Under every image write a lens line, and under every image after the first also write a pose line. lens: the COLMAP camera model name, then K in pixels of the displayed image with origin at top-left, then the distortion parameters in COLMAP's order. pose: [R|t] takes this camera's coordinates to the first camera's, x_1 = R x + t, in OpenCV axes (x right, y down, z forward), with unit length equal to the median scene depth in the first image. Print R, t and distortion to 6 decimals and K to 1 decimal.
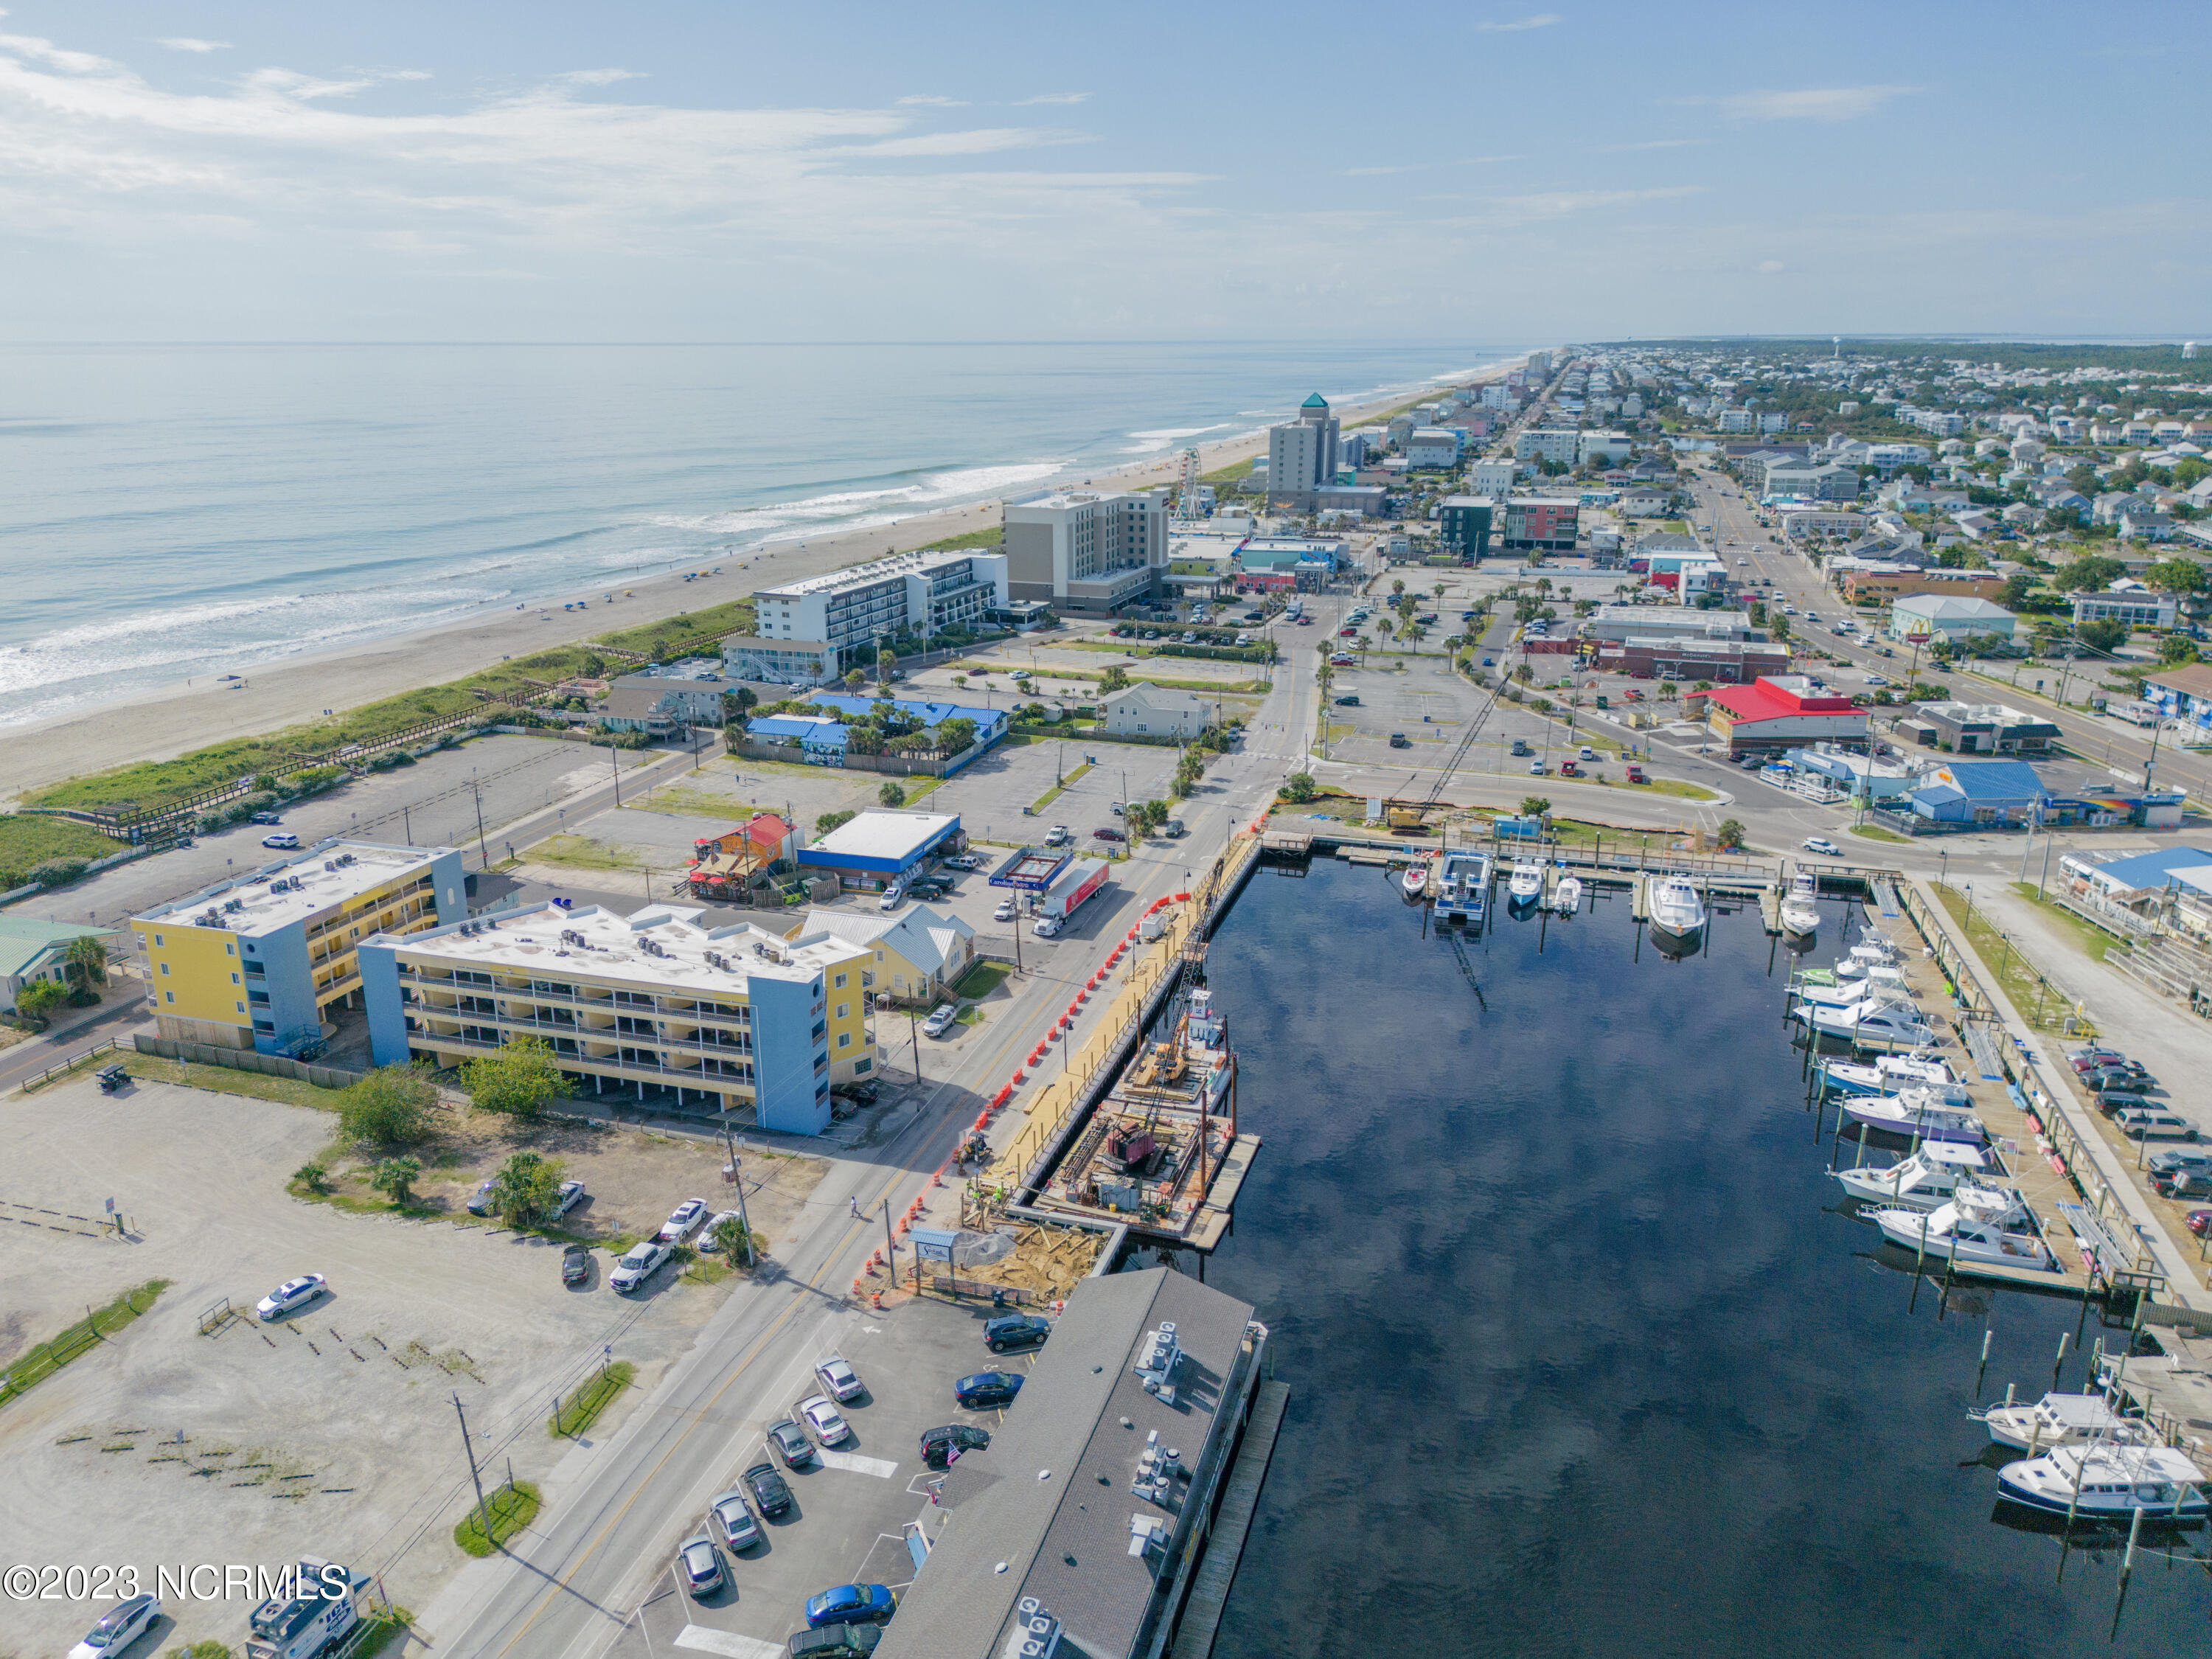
lens RADIAL K [[1566.2, 0, 1106.0], [0, 1566.2, 829.5], [0, 0, 1]] dist [0.070037, -0.071390]
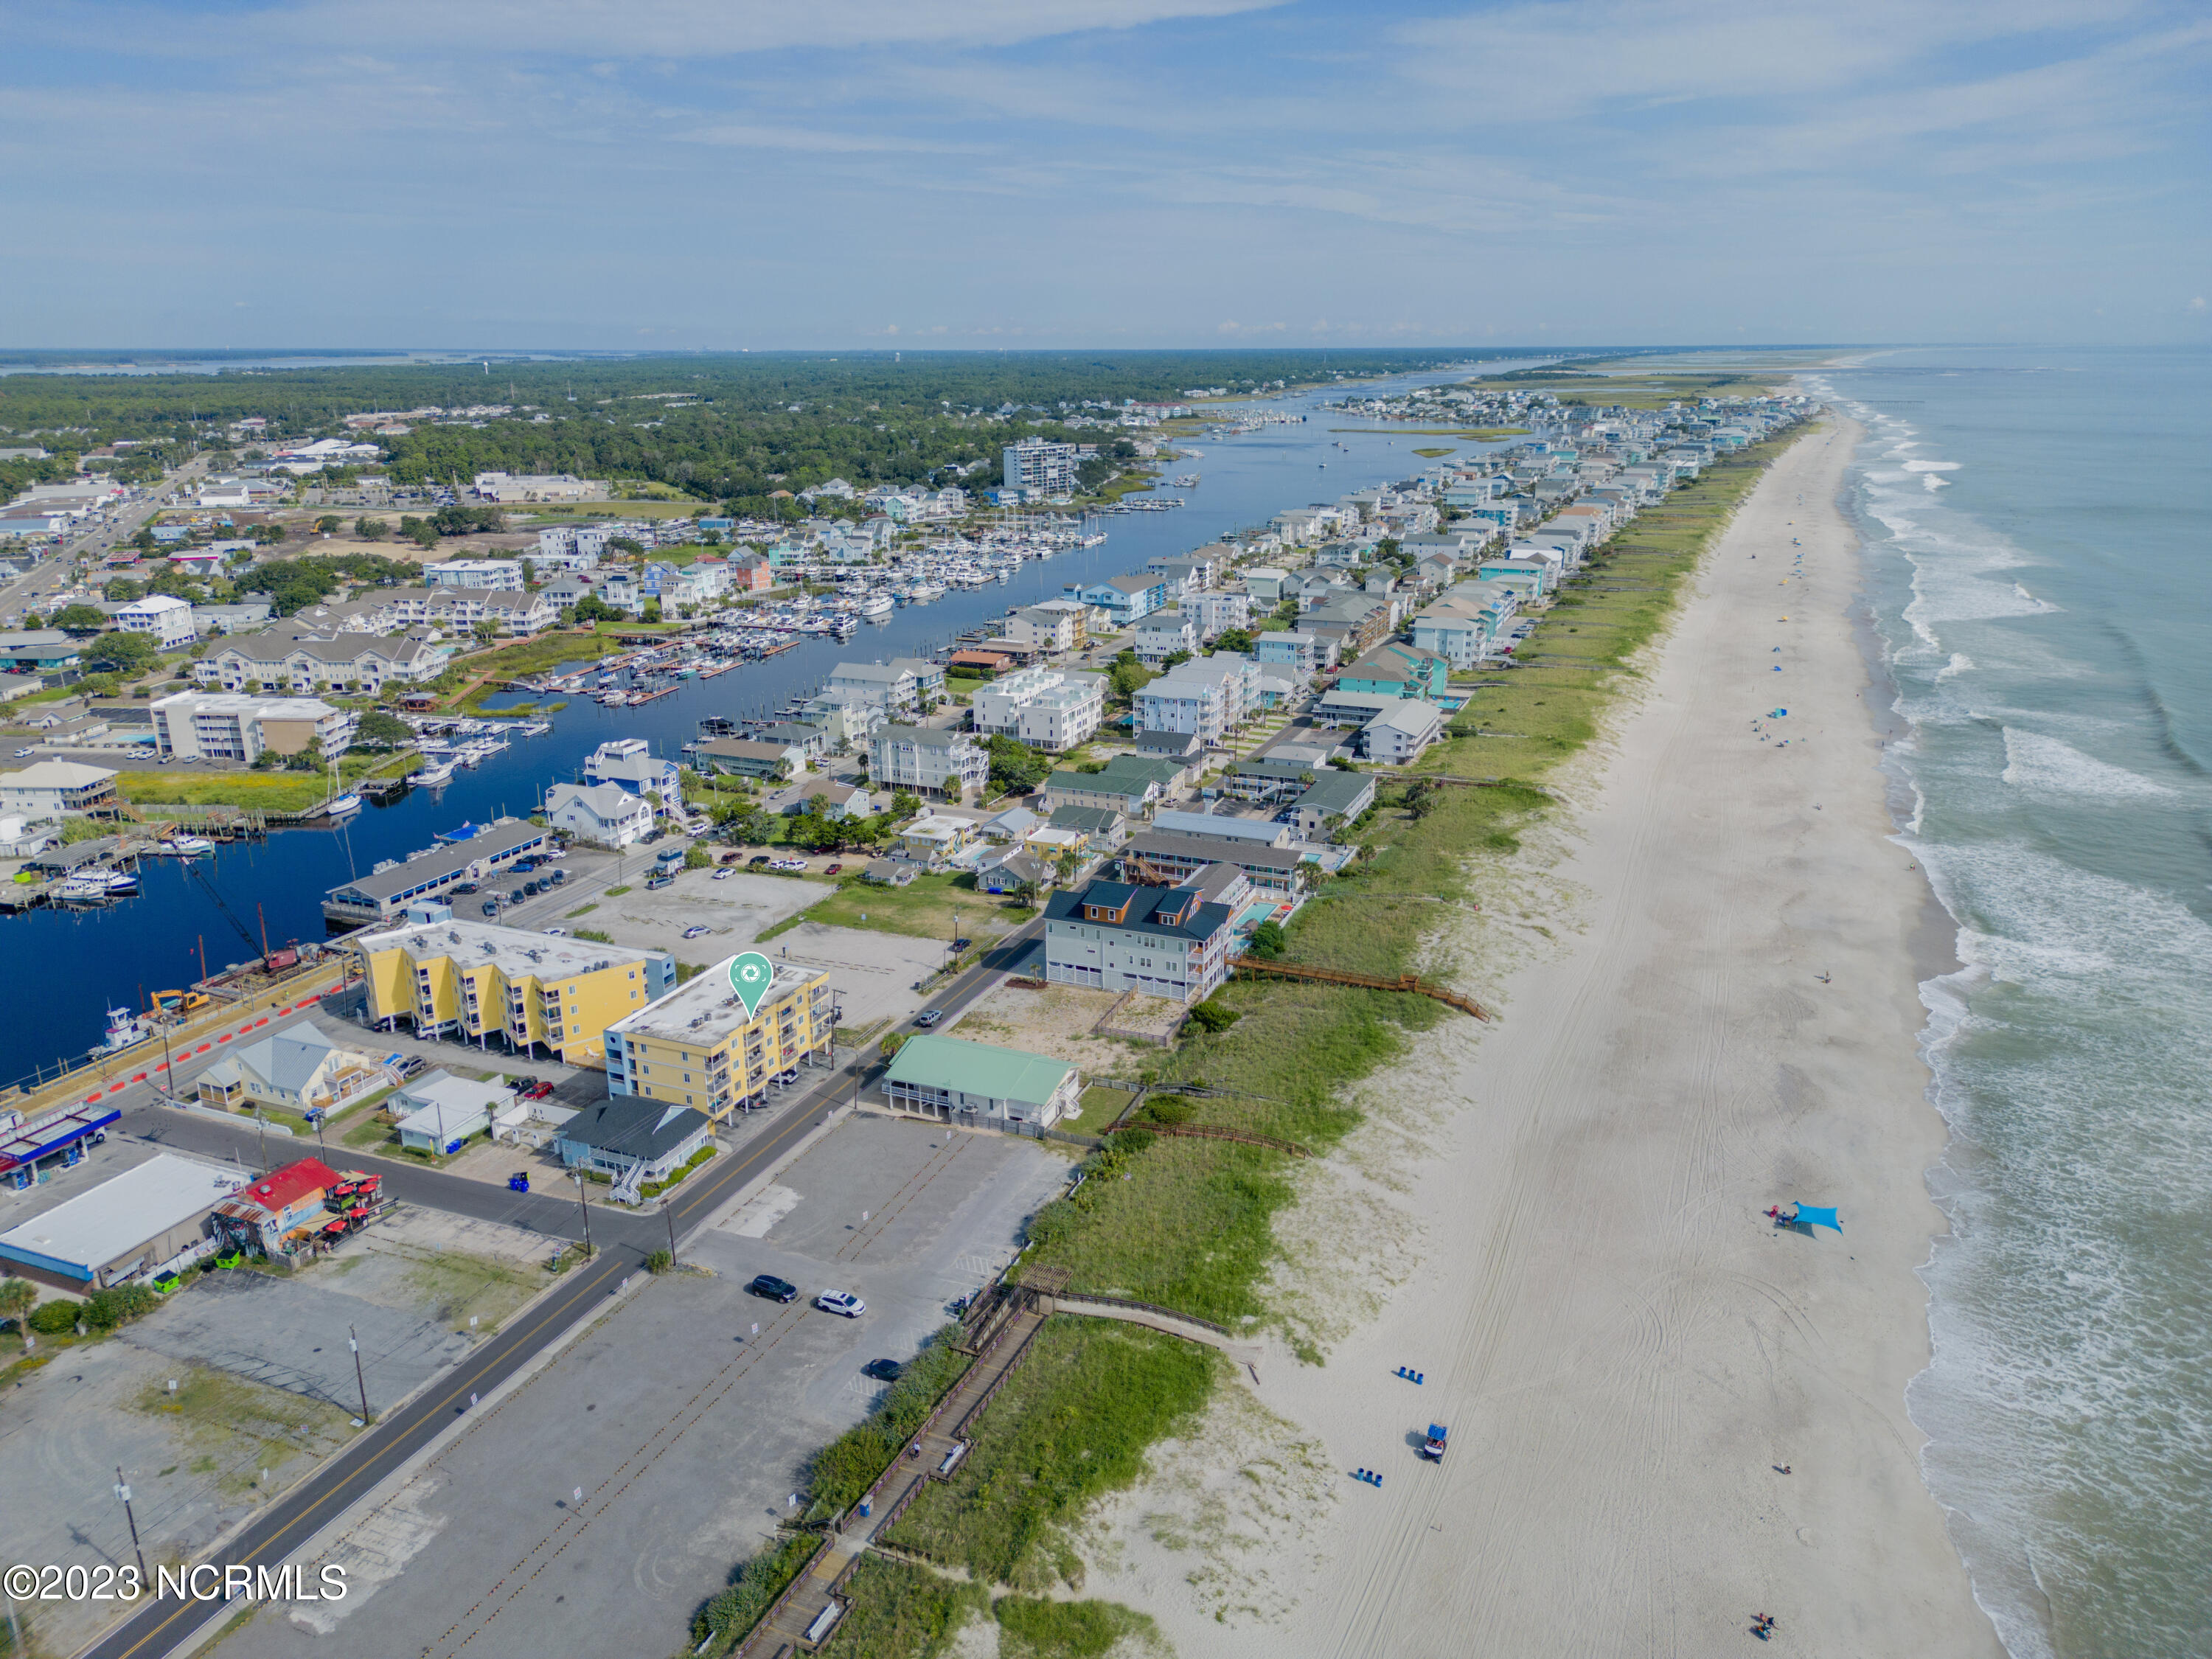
lens RADIAL K [[1549.4, 0, 1106.0], [0, 1549.4, 829.5], [0, 0, 1]] dist [0.067935, -0.059842]
pose [[-0.995730, -0.019301, 0.090269, -0.764667], [0.035708, 0.821229, 0.569480, -0.649376], [-0.085123, 0.570272, -0.817034, 1.587861]]
